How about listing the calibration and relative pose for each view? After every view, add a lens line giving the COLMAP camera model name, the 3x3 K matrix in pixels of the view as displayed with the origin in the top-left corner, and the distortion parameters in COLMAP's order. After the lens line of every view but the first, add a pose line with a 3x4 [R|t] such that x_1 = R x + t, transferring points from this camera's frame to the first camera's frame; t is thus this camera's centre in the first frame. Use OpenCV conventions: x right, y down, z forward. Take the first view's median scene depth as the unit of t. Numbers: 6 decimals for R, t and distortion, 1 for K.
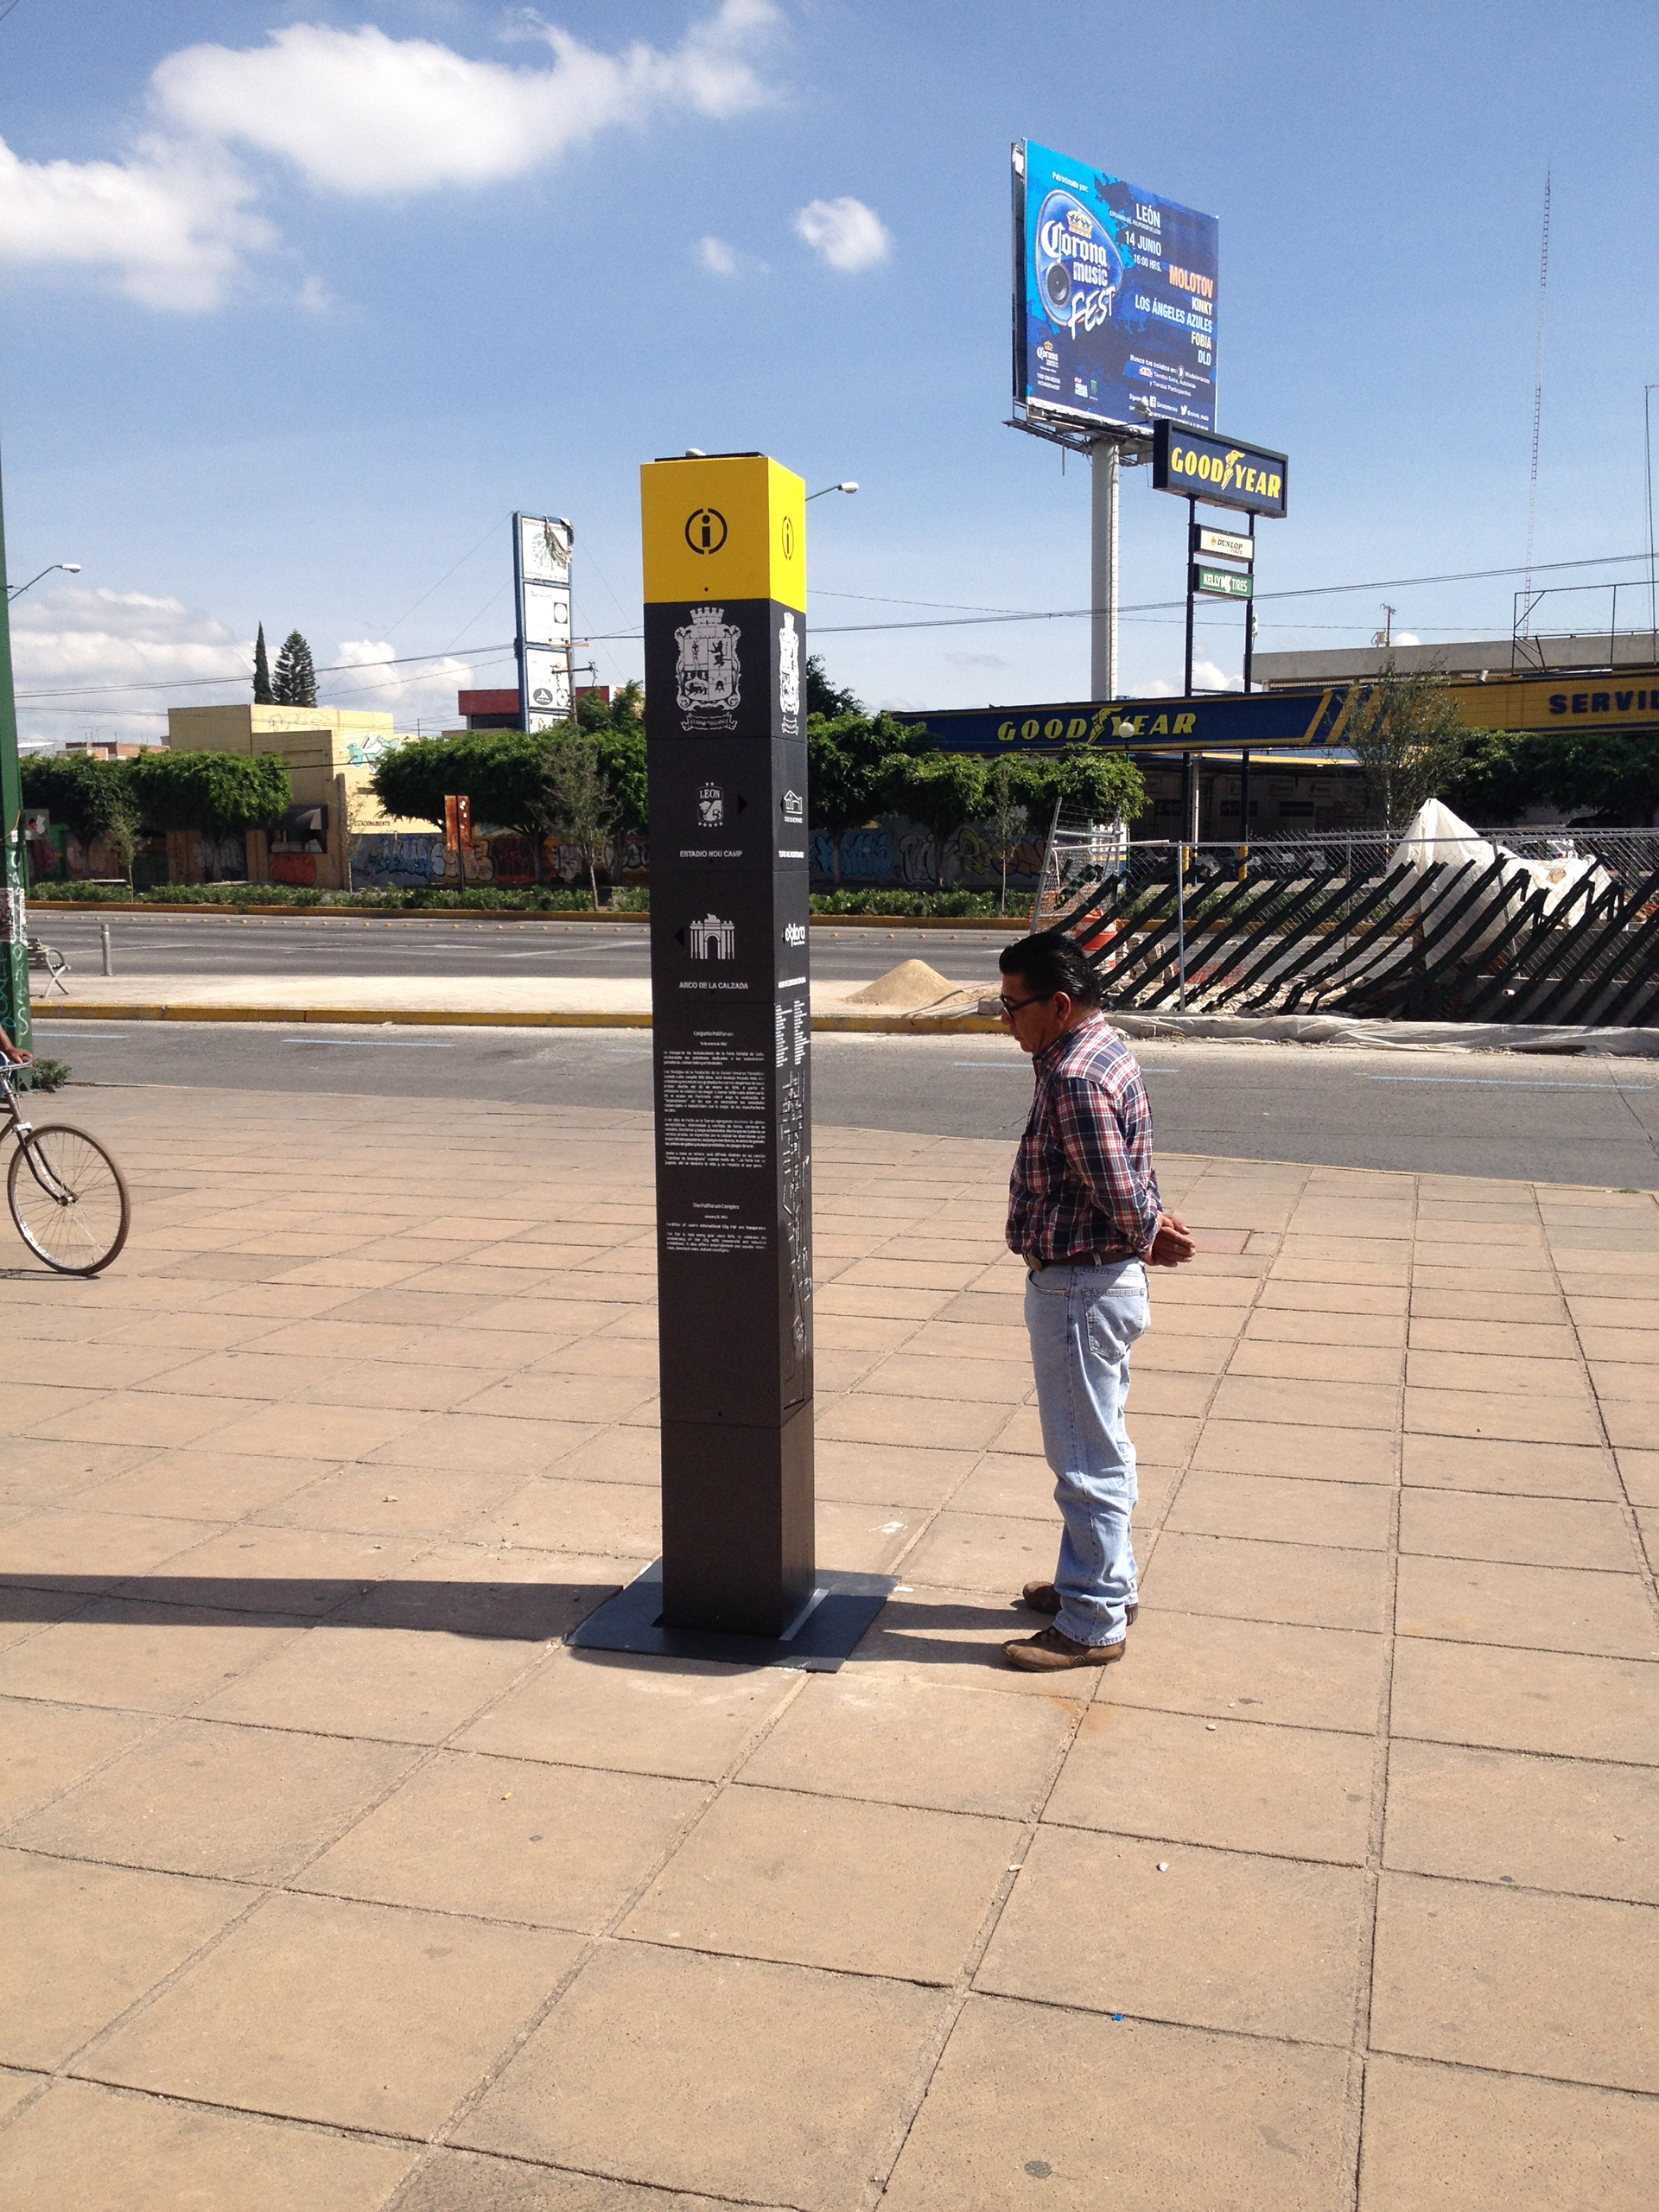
lens RADIAL K [[2077.3, 0, 830.9], [0, 2077.3, 1102.4], [0, 0, 1]] dist [0.054373, 0.000000]
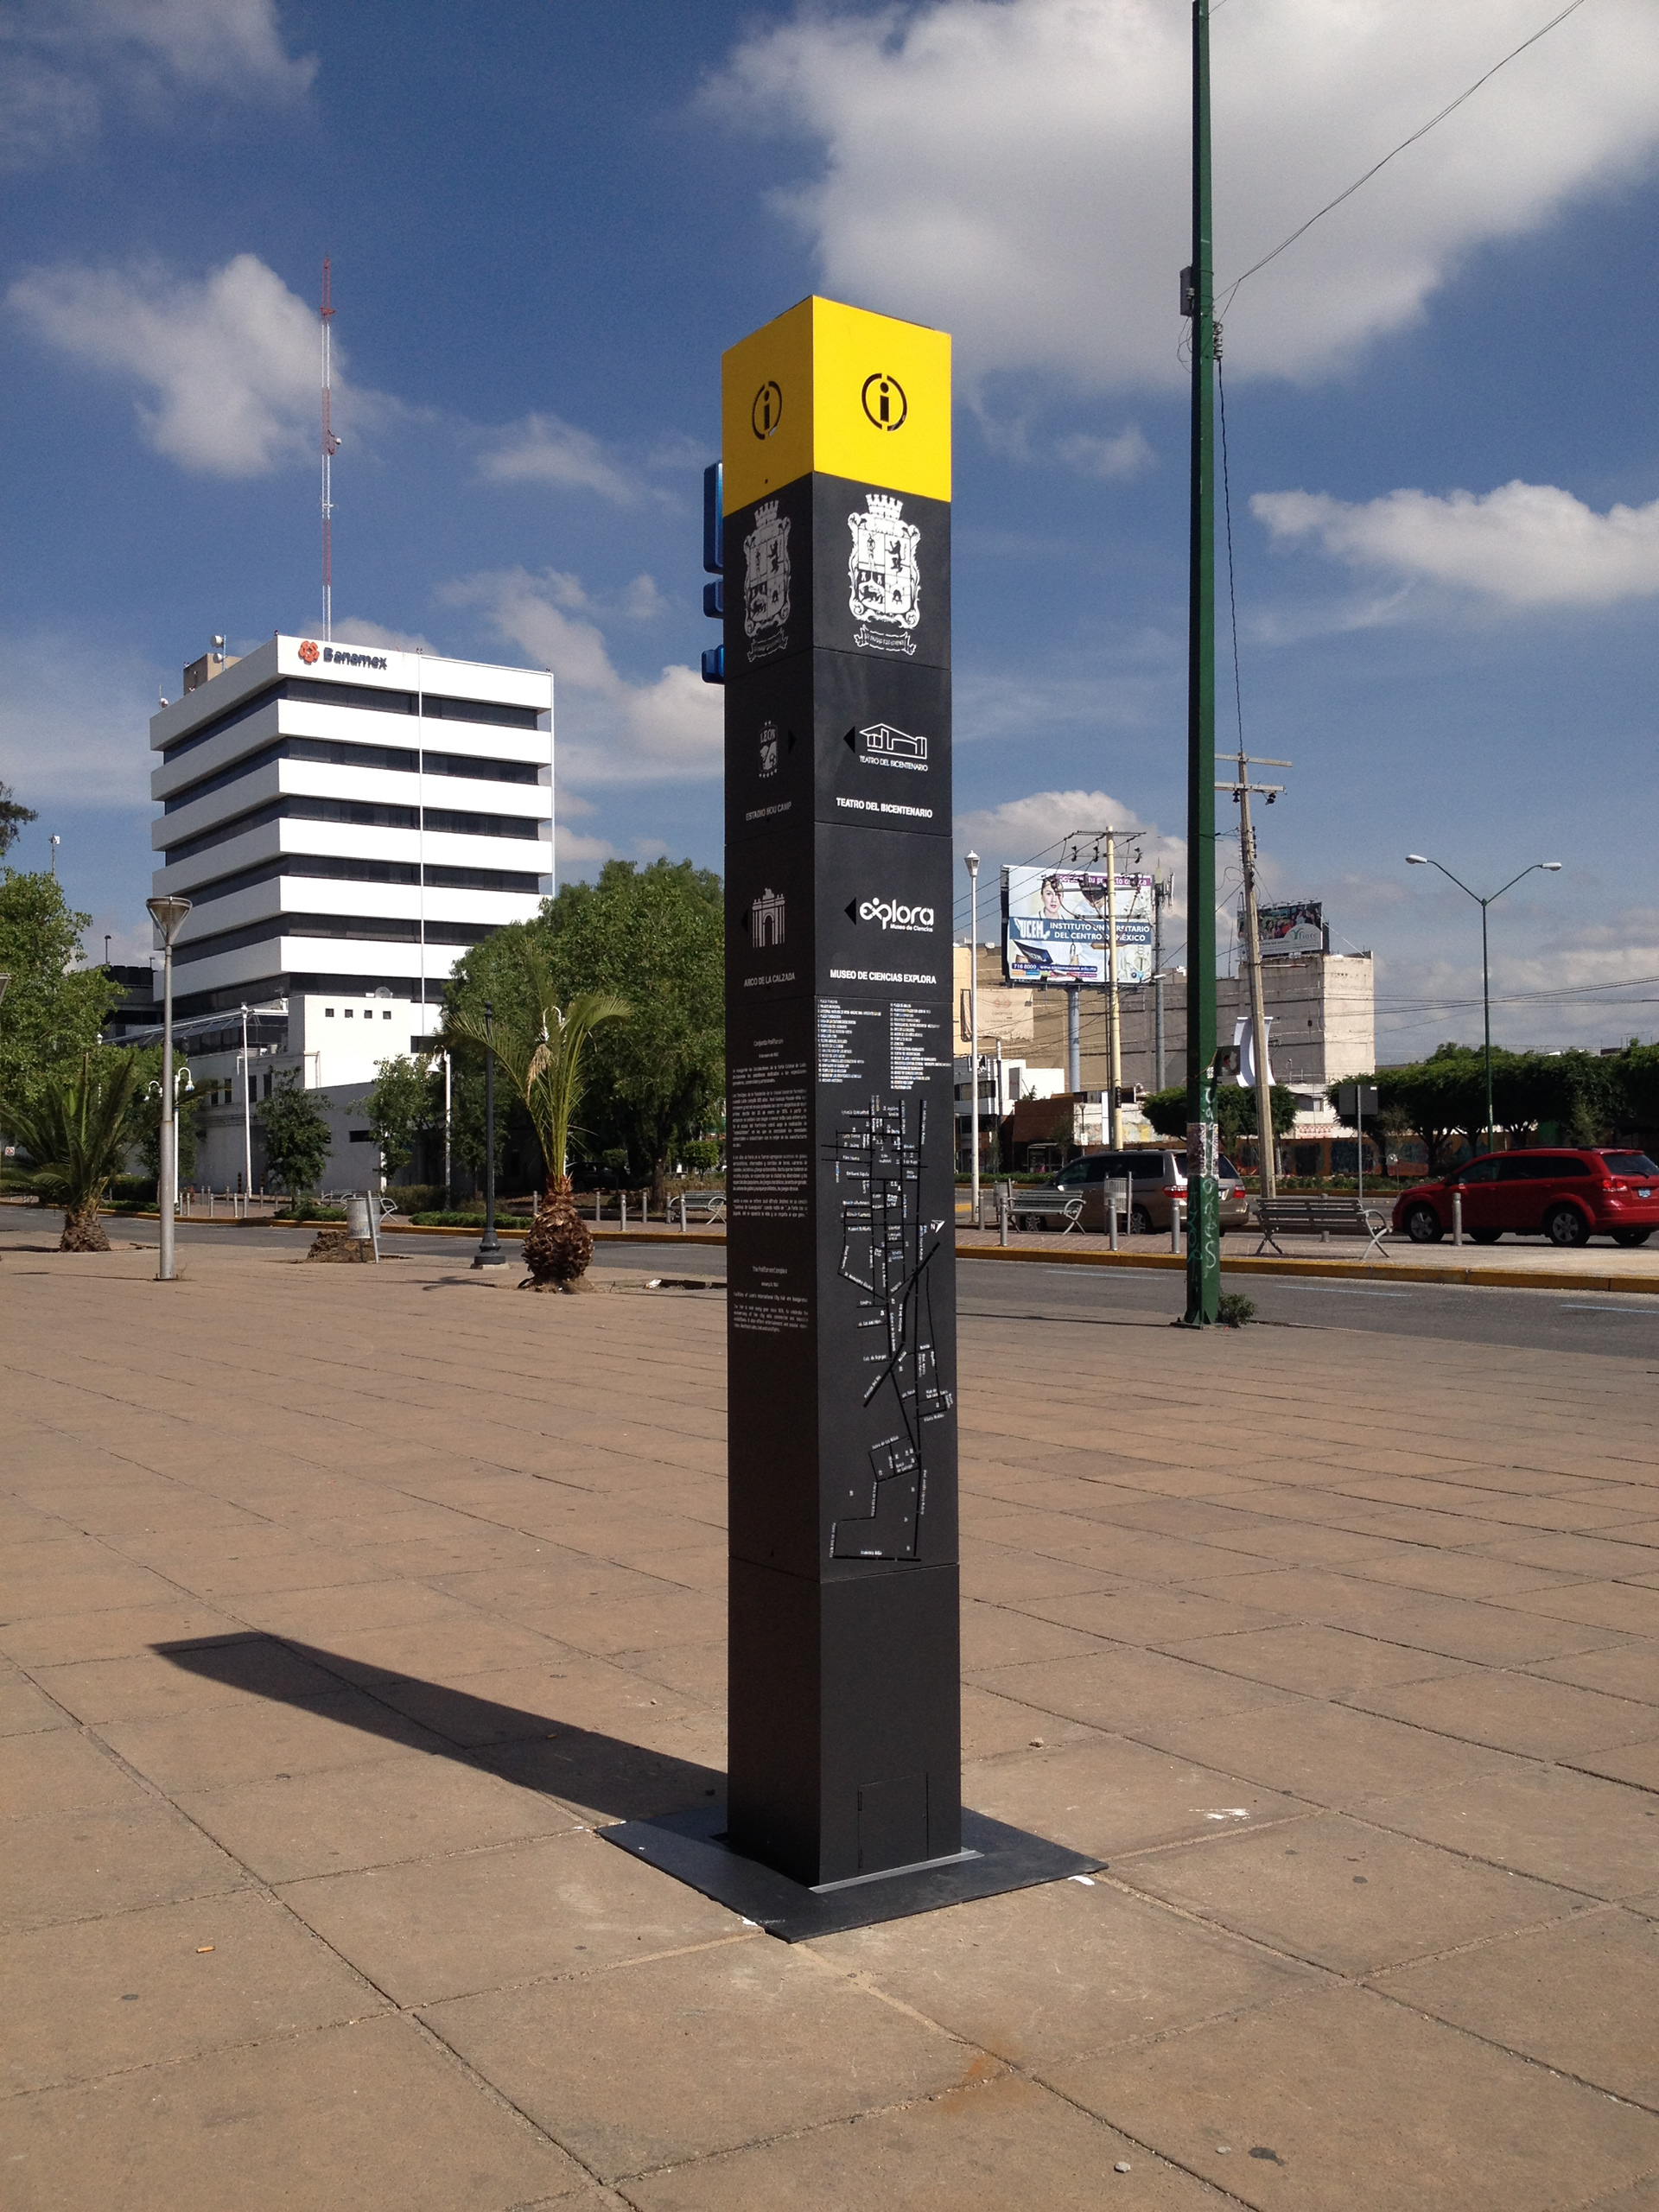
lens RADIAL K [[2077.3, 0, 825.4], [0, 2077.3, 1114.4], [0, 0, 1]] dist [0.054373, 0.000000]
pose [[0.749348, -0.017732, -0.661939, 0.467157], [-0.078045, 0.990309, -0.114879, 0.079881], [0.657561, 0.137745, 0.740702, 0.448741]]
